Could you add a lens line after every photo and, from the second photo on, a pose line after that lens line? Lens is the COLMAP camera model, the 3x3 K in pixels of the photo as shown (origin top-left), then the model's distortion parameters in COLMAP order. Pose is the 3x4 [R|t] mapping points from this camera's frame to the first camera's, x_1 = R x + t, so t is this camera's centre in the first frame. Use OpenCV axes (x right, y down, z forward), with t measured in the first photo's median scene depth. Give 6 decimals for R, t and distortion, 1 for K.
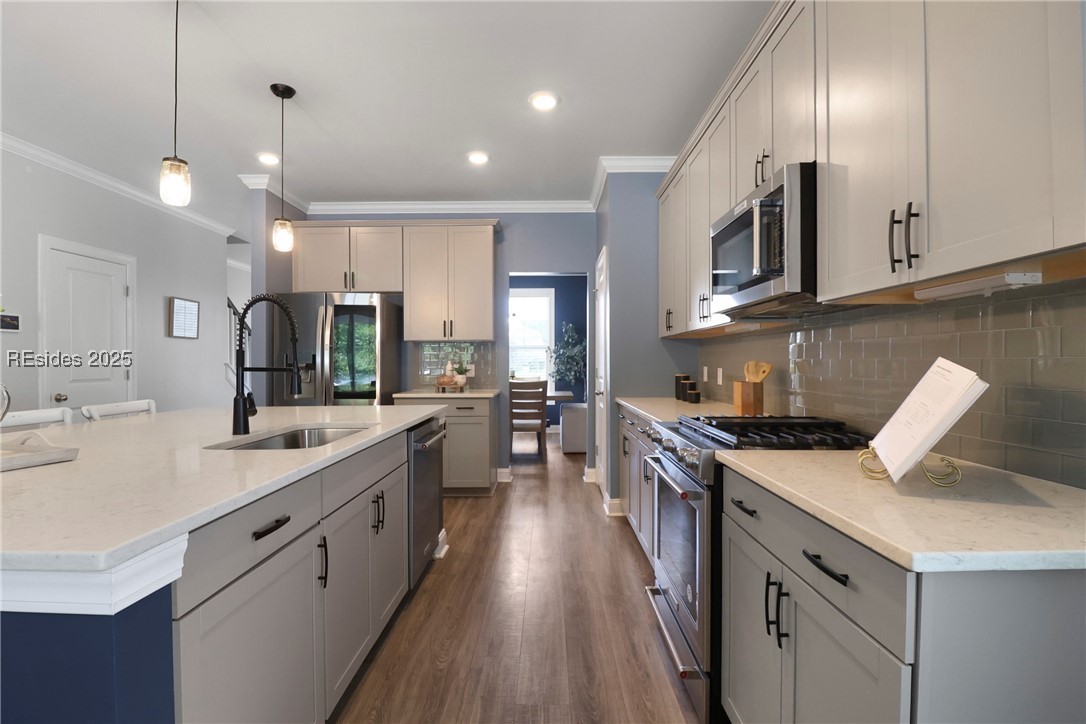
lens RADIAL K [[512.4, 0, 544.5], [0, 512.4, 363.6], [0, 0, 1]] dist [0.001550, 0.000034]
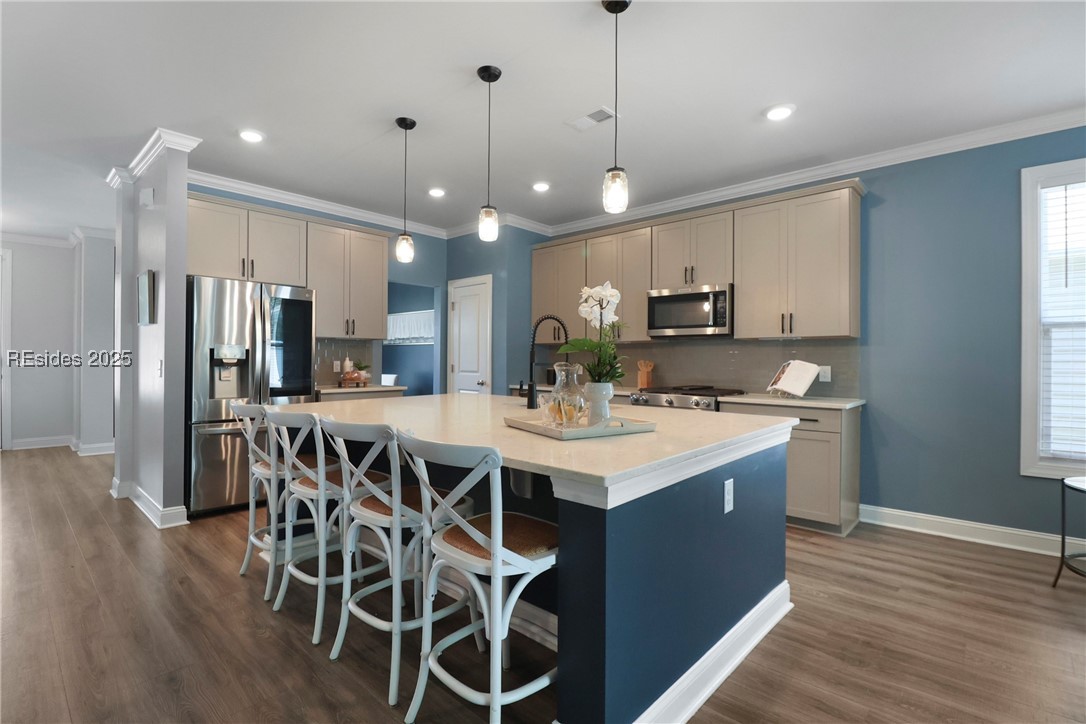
lens RADIAL K [[512.4, 0, 541.2], [0, 512.4, 360.7], [0, 0, 1]] dist [0.001550, 0.000034]
pose [[0.672956, 0.006678, 0.739652, -0.739647], [-0.005363, 0.999977, -0.004149, 0.003881], [-0.739663, -0.001175, 0.672976, -0.006374]]
